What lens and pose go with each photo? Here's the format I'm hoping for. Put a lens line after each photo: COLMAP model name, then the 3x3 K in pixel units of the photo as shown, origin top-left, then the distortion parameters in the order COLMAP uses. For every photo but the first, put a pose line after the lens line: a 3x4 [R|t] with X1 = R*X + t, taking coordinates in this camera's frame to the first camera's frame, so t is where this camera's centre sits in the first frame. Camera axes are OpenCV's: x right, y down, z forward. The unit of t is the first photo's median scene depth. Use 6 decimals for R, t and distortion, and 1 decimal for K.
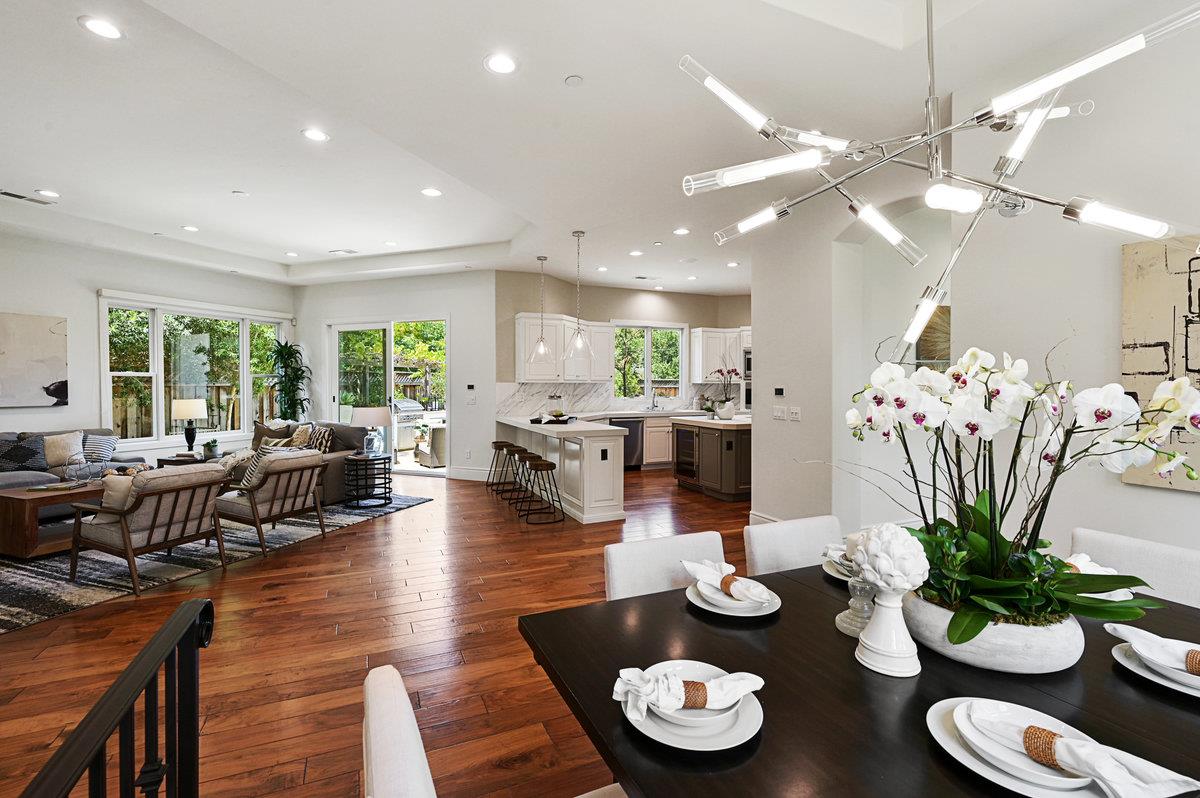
lens RADIAL K [[569.9, 0, 611.1], [0, 569.9, 396.1], [0, 0, 1]] dist [0.009344, -0.002260]
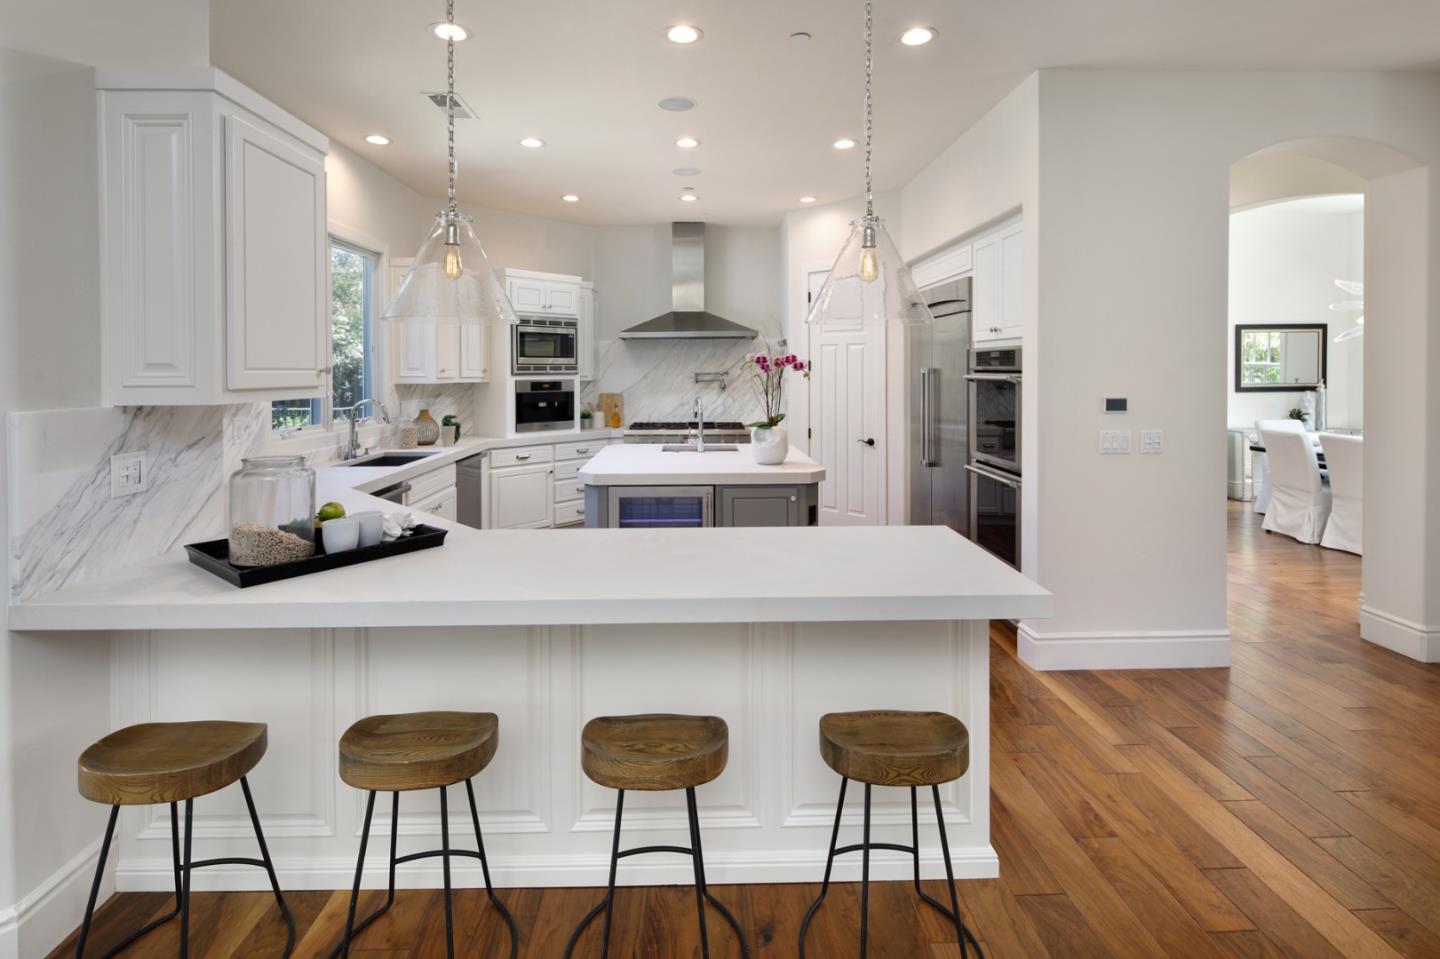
lens RADIAL K [[694.5, 0, 713.4], [0, 694.5, 381.3], [0, 0, 1]] dist [0.010254, -0.000118]
pose [[0.394411, -0.019179, 0.918734, -0.350020], [0.026402, 0.999606, 0.009534, -0.032817], [-0.918555, 0.020496, 0.394762, 0.797787]]
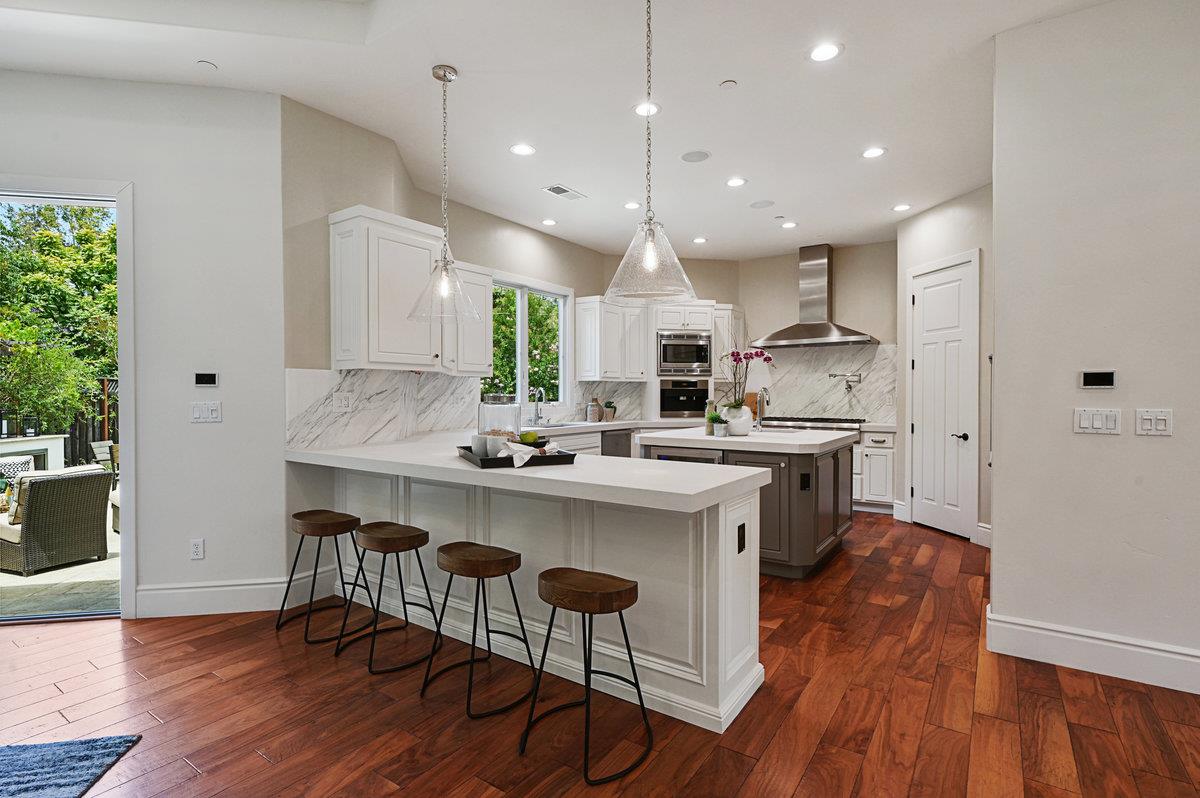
lens RADIAL K [[569.9, 0, 602.1], [0, 569.9, 405.5], [0, 0, 1]] dist [0.009344, -0.002260]
pose [[0.855968, -0.014987, 0.516812, -0.245415], [0.015034, 0.999879, 0.004097, 0.005786], [-0.516811, 0.004263, 0.856089, 0.585592]]
